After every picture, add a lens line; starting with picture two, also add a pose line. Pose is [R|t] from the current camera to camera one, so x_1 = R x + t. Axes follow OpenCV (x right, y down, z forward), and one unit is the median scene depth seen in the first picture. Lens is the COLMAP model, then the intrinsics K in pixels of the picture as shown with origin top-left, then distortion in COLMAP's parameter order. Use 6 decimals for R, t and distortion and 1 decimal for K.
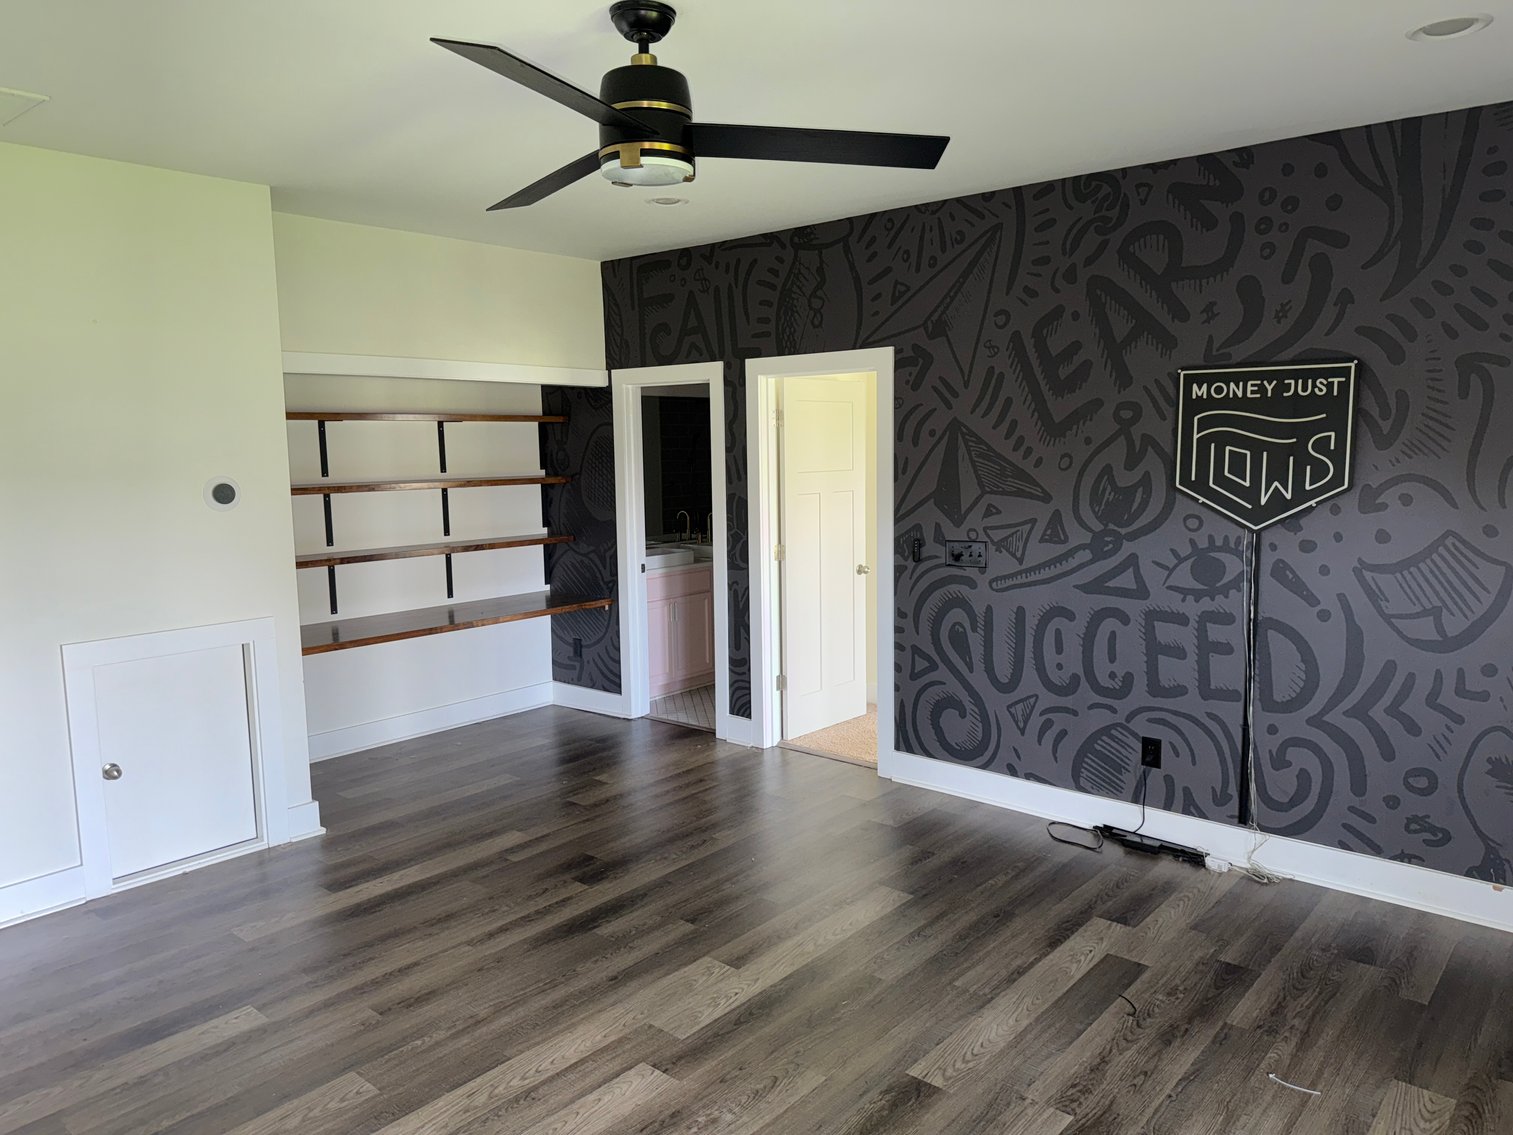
lens RADIAL K [[1060.9, 0, 756.5], [0, 1060.9, 567.5], [0, 0, 1]] dist [0.069605, -0.103713]
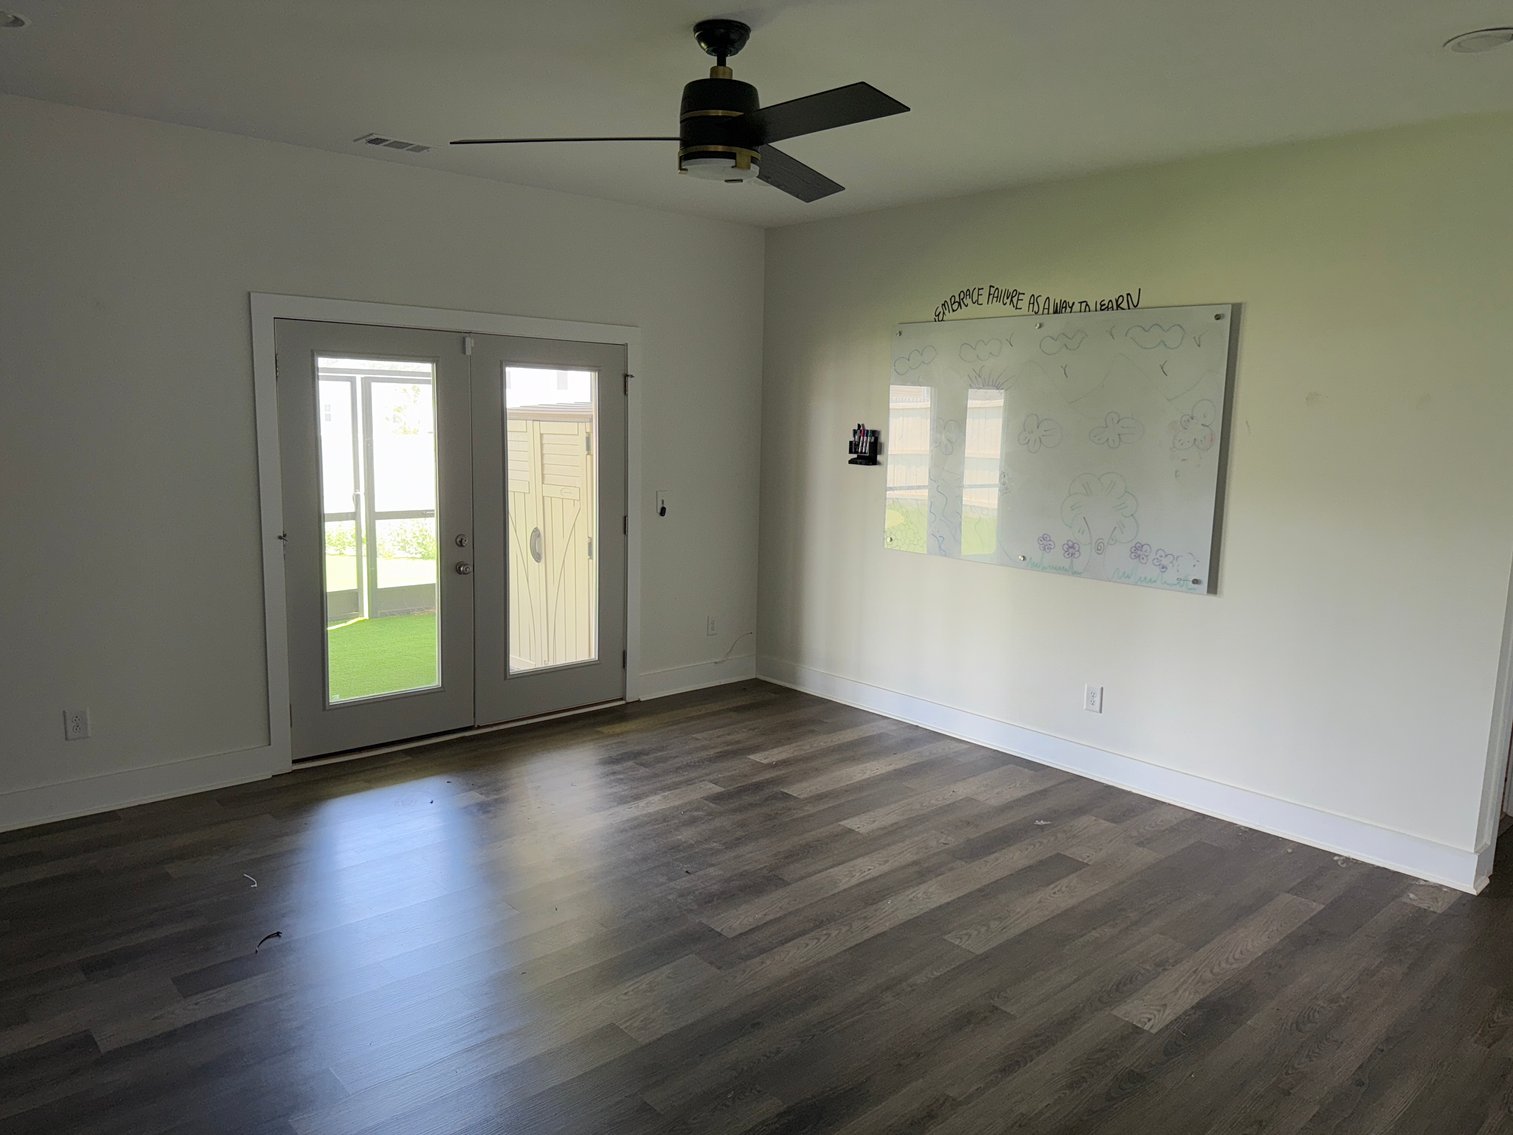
lens RADIAL K [[1059.1, 0, 761.4], [0, 1059.1, 573.6], [0, 0, 1]] dist [0.119634, -0.206878]
pose [[-0.993281, -0.027468, 0.112416, -0.176235], [0.004531, 0.961447, 0.274953, -0.163791], [-0.115635, 0.273615, -0.954863, 1.352446]]
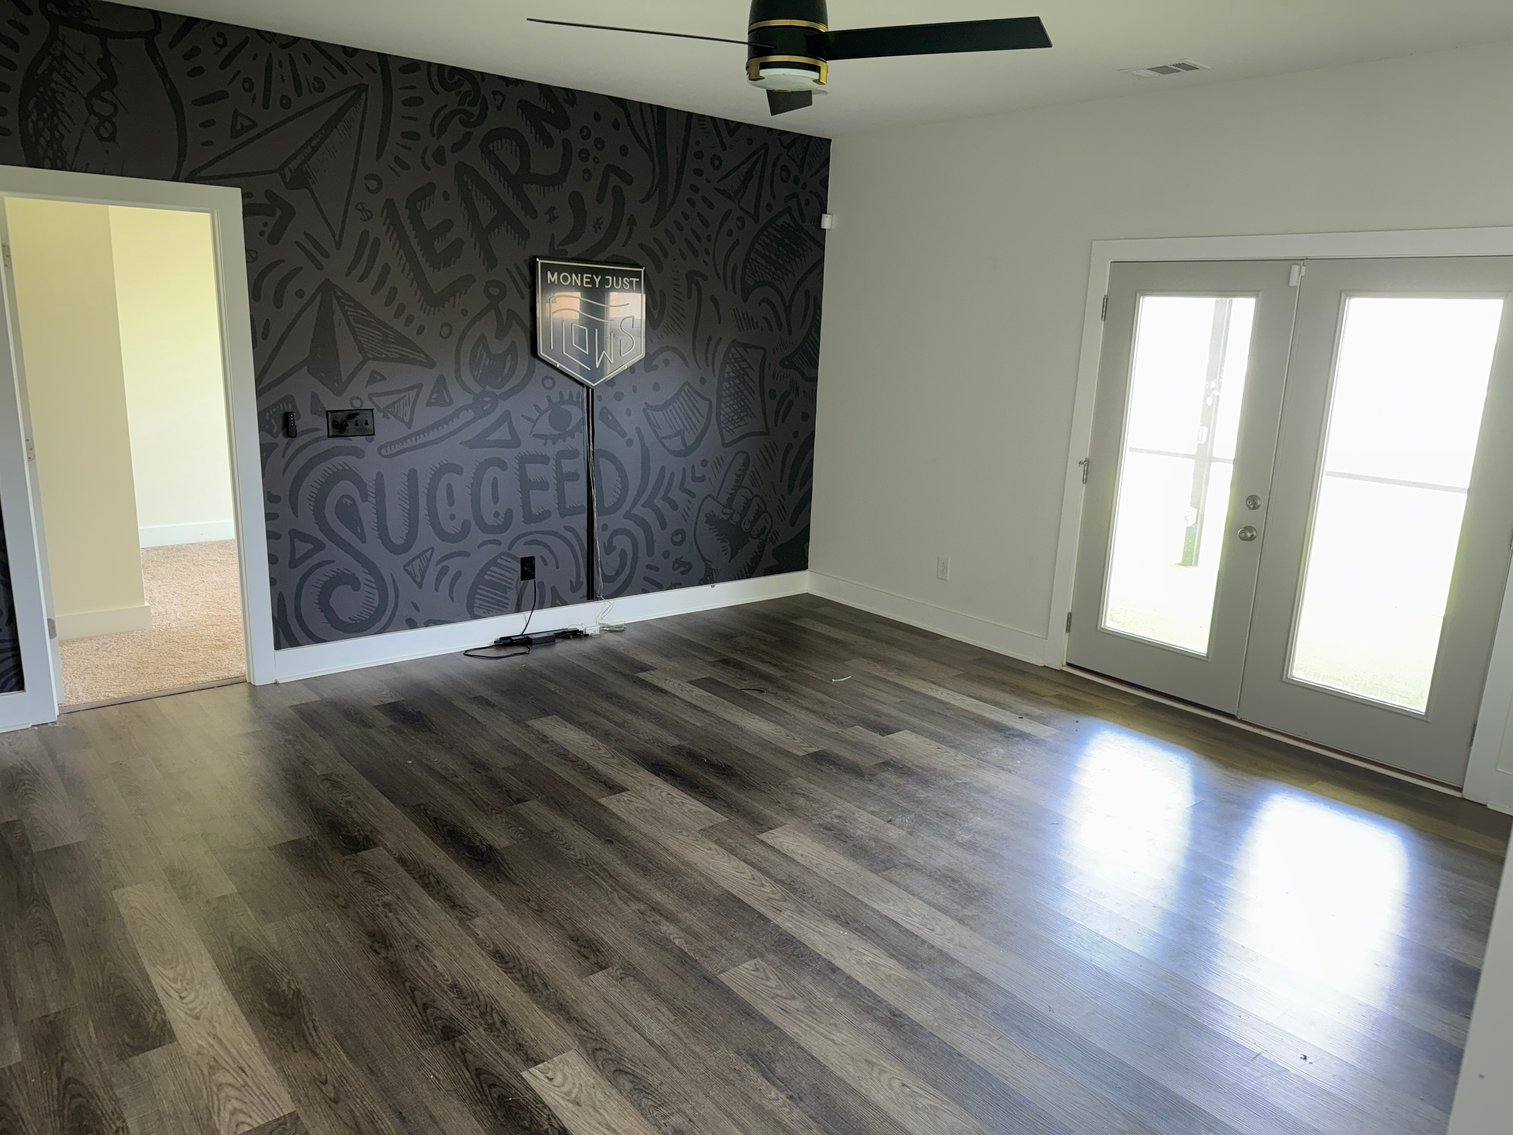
lens RADIAL K [[1059.1, 0, 761.4], [0, 1059.1, 573.6], [0, 0, 1]] dist [0.119634, -0.206878]
pose [[0.157398, -0.202547, 0.966541, -0.818418], [0.081133, 0.978084, 0.191753, -0.041106], [-0.984197, 0.048237, 0.170382, 0.521762]]
